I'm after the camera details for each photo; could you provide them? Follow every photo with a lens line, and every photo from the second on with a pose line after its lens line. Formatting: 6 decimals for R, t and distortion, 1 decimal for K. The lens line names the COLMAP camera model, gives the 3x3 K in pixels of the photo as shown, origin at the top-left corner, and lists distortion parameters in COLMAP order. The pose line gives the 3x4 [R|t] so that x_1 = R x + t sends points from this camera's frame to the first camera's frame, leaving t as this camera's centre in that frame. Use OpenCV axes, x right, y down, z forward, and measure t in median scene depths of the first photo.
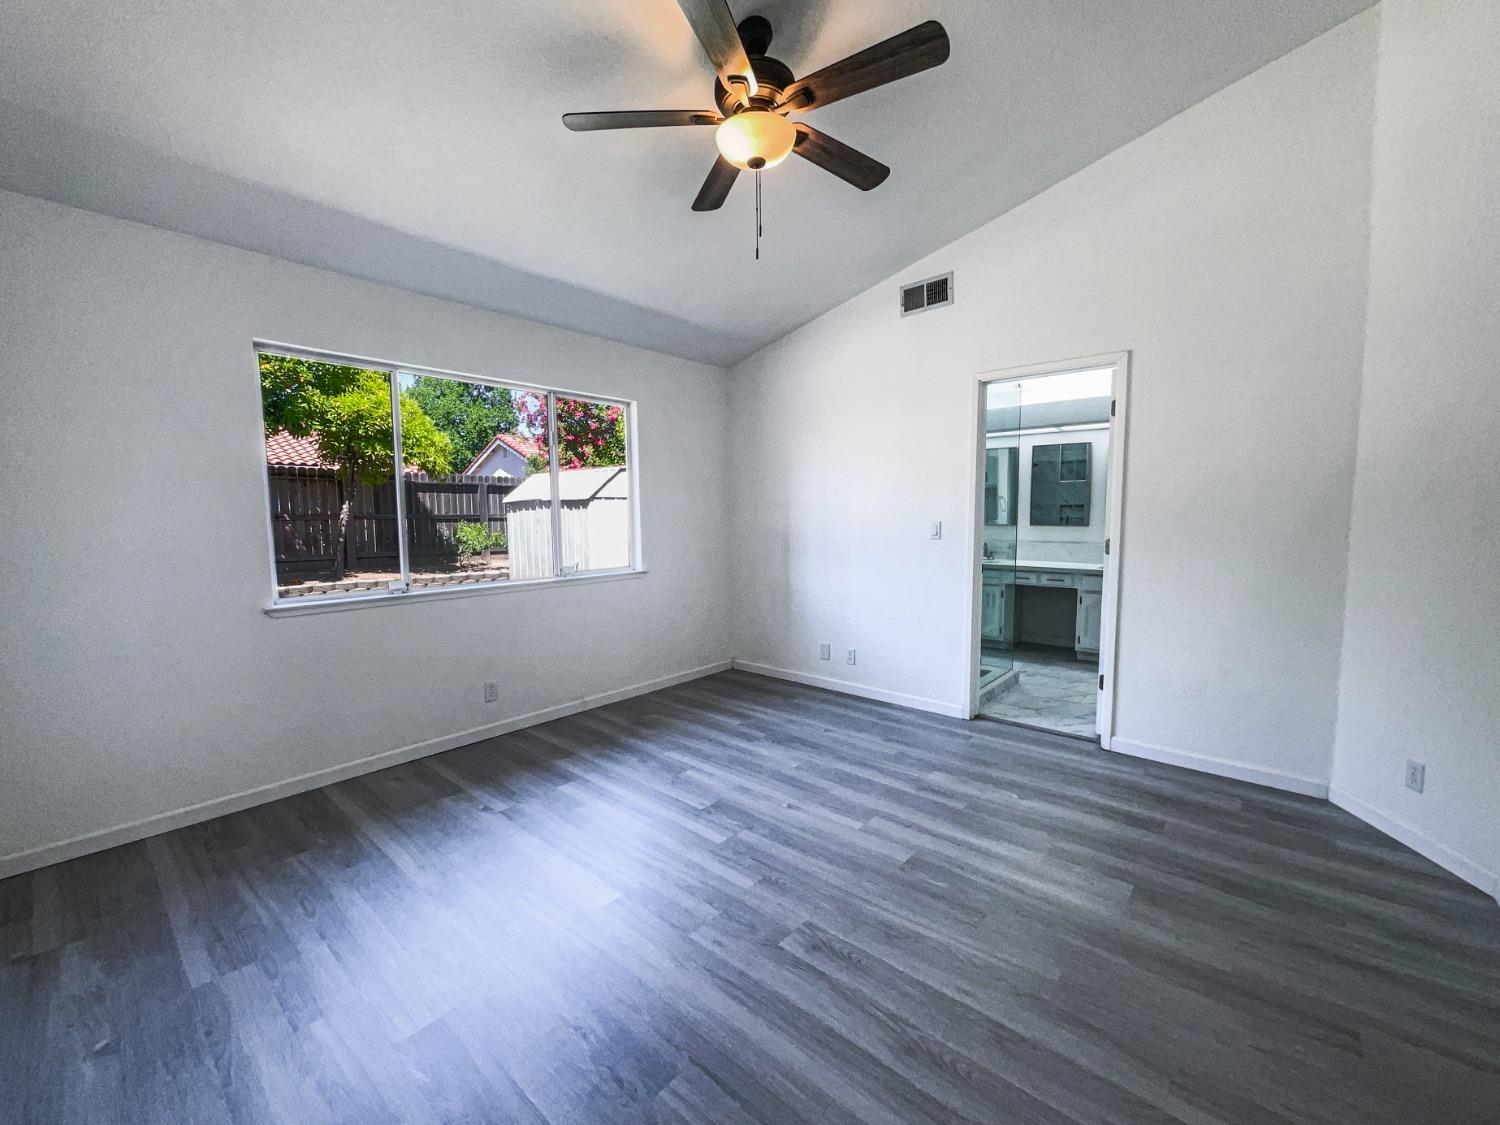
lens RADIAL K [[613.7, 0, 758.2], [0, 613.7, 561.8], [0, 0, 1]] dist [-0.001872, 0.000336]
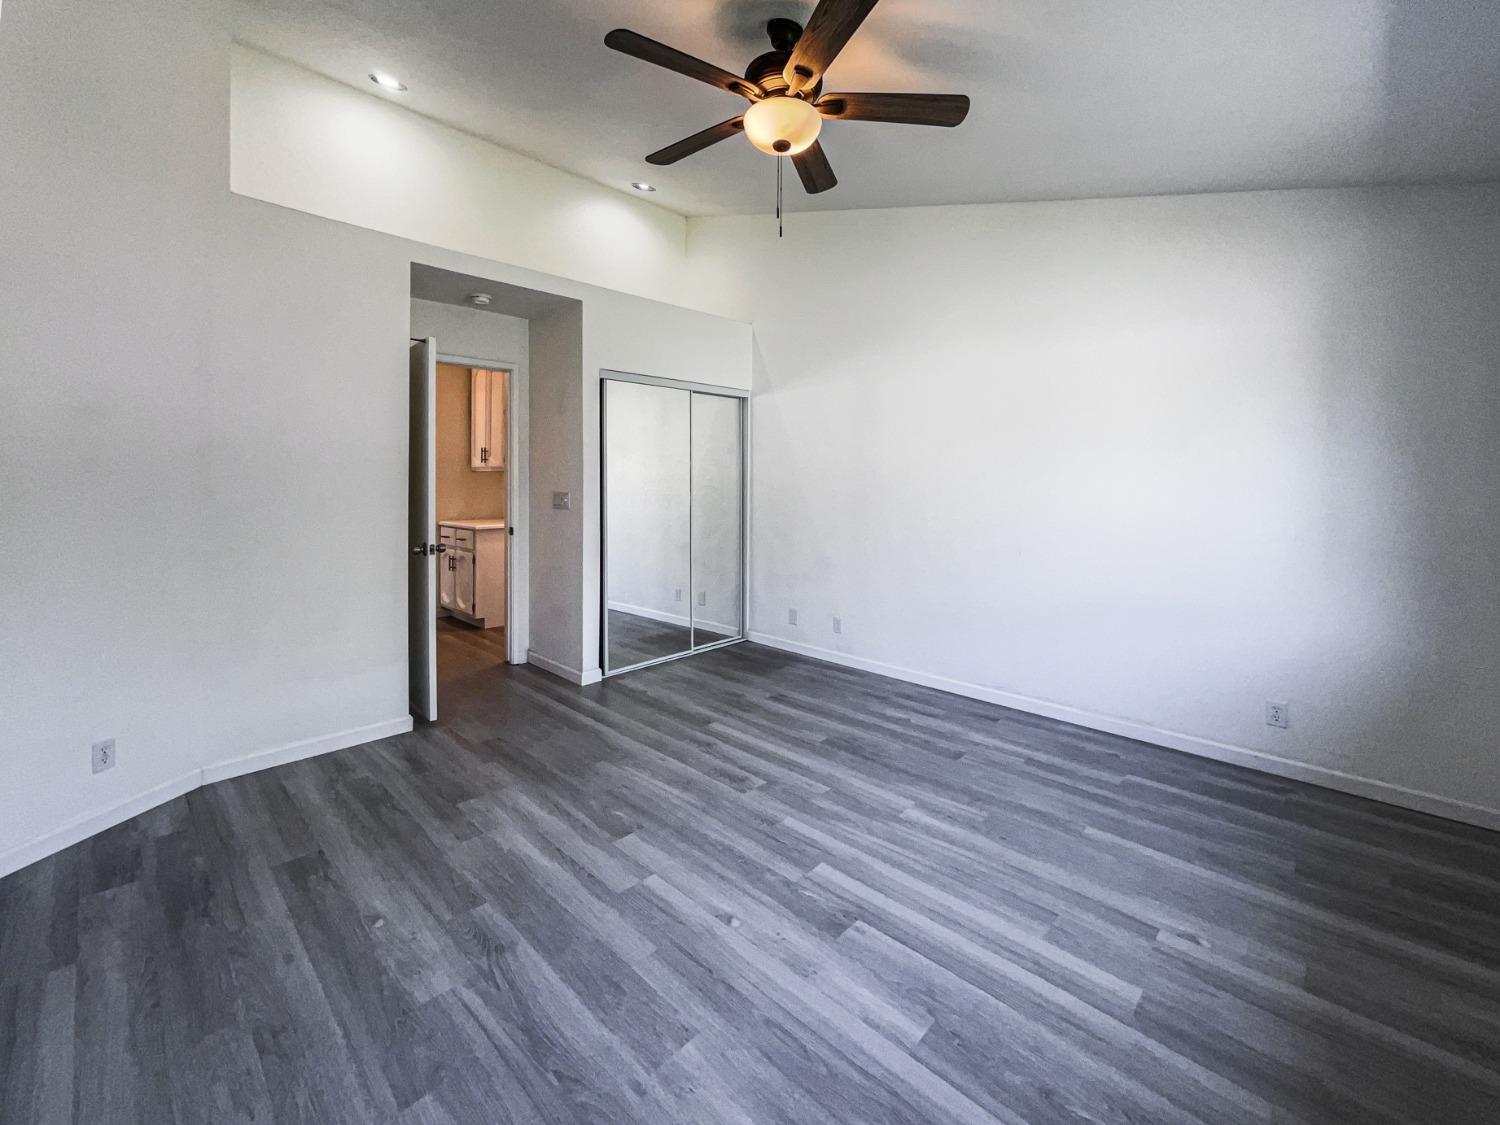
lens RADIAL K [[635.4, 0, 748.1], [0, 635.4, 553.5], [0, 0, 1]] dist [-0.000995, 0.000025]
pose [[-0.997493, -0.006884, 0.070423, -0.014649], [0.007415, 0.979607, 0.200786, -0.121964], [-0.070369, 0.200805, -0.977100, 1.417959]]
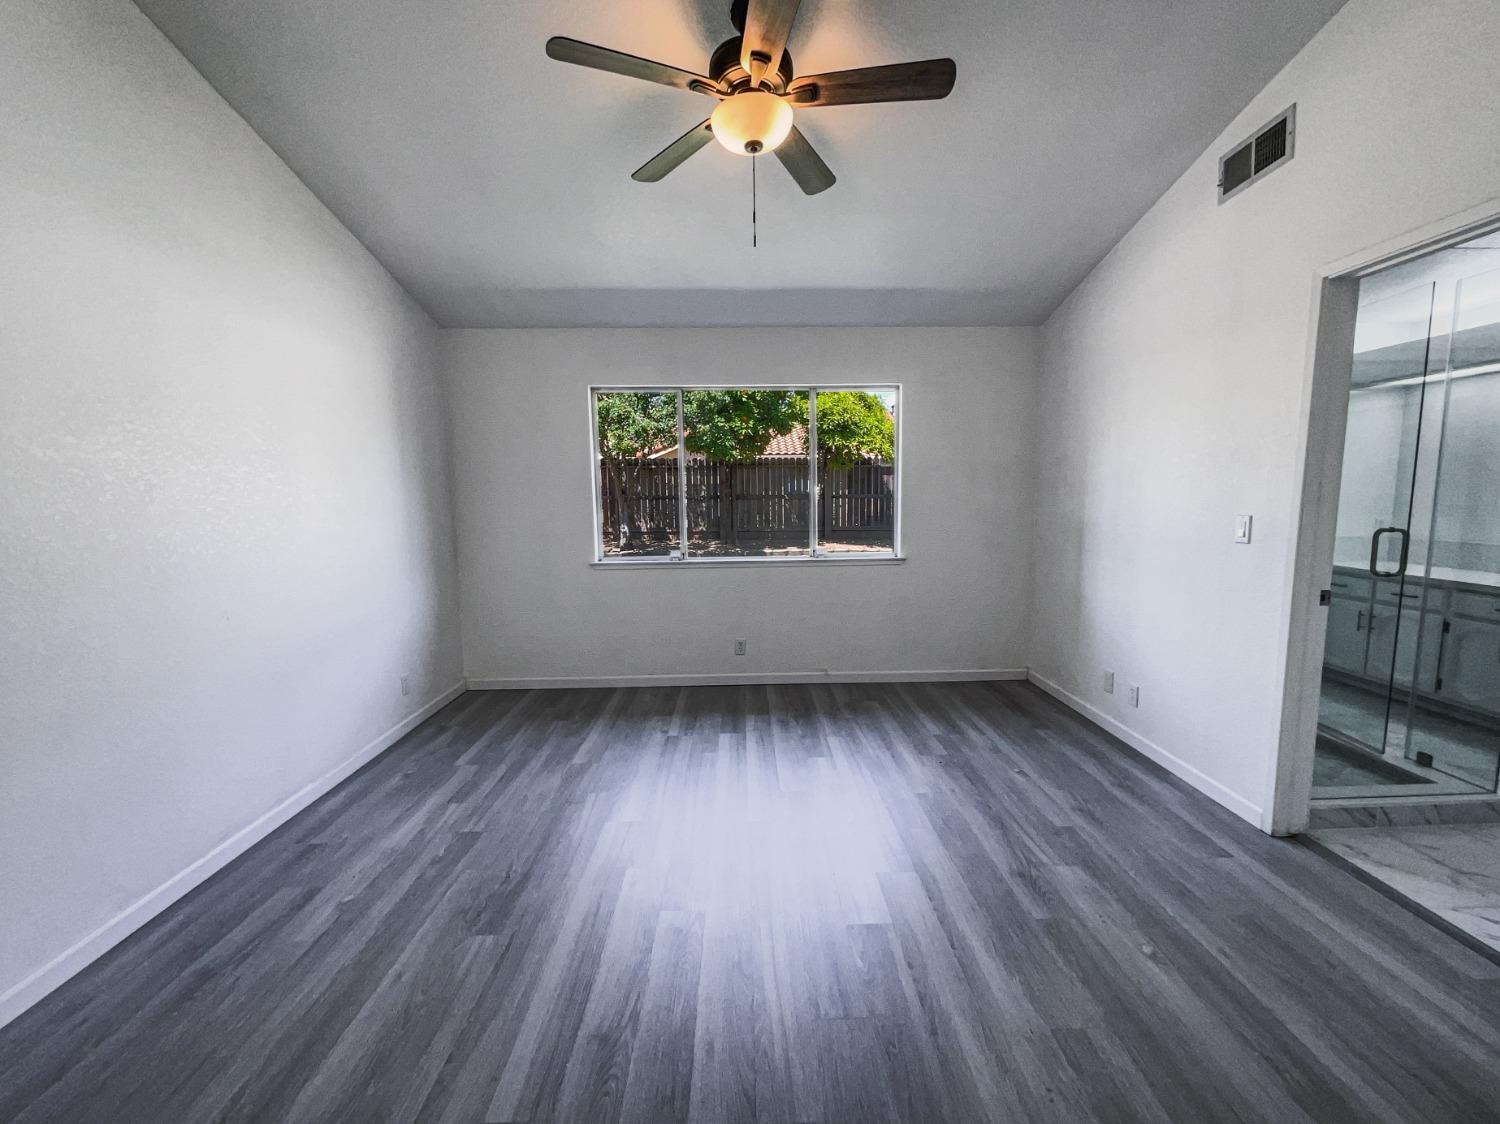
lens RADIAL K [[613.7, 0, 758.2], [0, 613.7, 561.3], [0, 0, 1]] dist [-0.001872, 0.000336]
pose [[0.672402, 0.081367, -0.735700, 0.534997], [-0.054636, 0.996684, 0.060295, -0.036971], [0.738167, -0.000347, 0.674618, 0.242080]]
